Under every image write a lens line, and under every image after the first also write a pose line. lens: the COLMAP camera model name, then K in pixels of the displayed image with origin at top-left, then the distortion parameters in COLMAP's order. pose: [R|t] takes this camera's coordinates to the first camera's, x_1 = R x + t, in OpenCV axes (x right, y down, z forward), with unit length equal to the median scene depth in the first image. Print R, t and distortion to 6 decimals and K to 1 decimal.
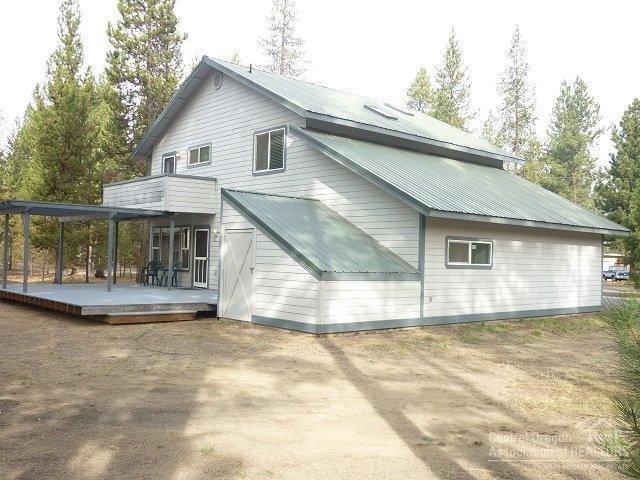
lens RADIAL K [[639.1, 0, 320.0], [0, 639.1, 240.0], [0, 0, 1]] dist [-0.067543, 0.015987]
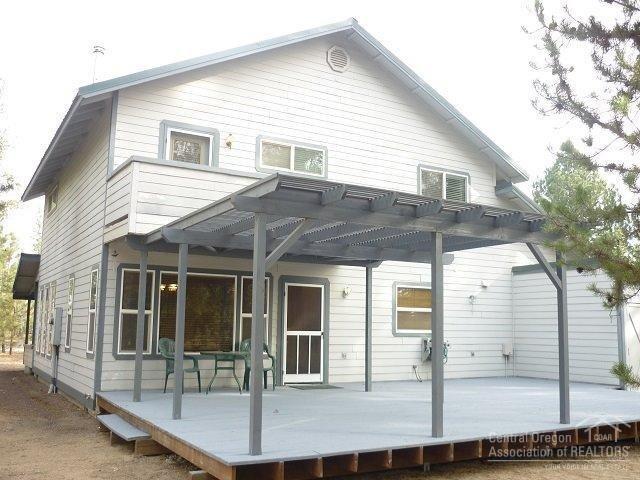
lens RADIAL K [[639.1, 0, 320.0], [0, 639.1, 240.0], [0, 0, 1]] dist [-0.067543, 0.015987]
pose [[0.189641, 0.111151, 0.975542, -0.820664], [-0.040315, 0.993615, -0.105373, 0.005051], [-0.981026, -0.019346, 0.192911, 0.928850]]
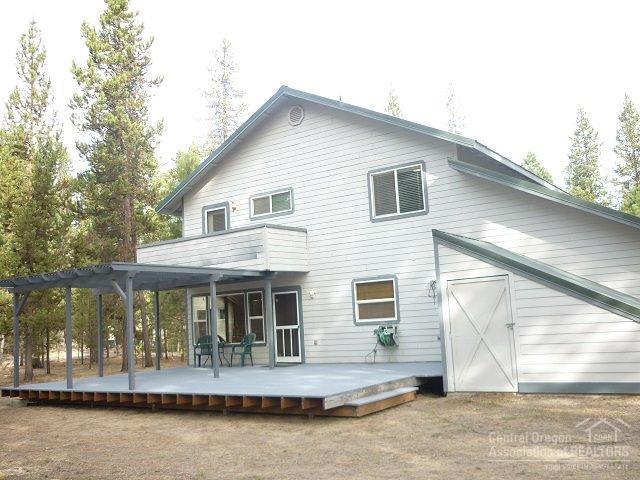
lens RADIAL K [[639.1, 0, 320.0], [0, 639.1, 240.0], [0, 0, 1]] dist [-0.067543, 0.015987]
pose [[0.965324, -0.047979, 0.256607, -0.373446], [0.074294, 0.992810, -0.093855, -0.002592], [-0.250258, 0.109665, 0.961948, 0.196824]]
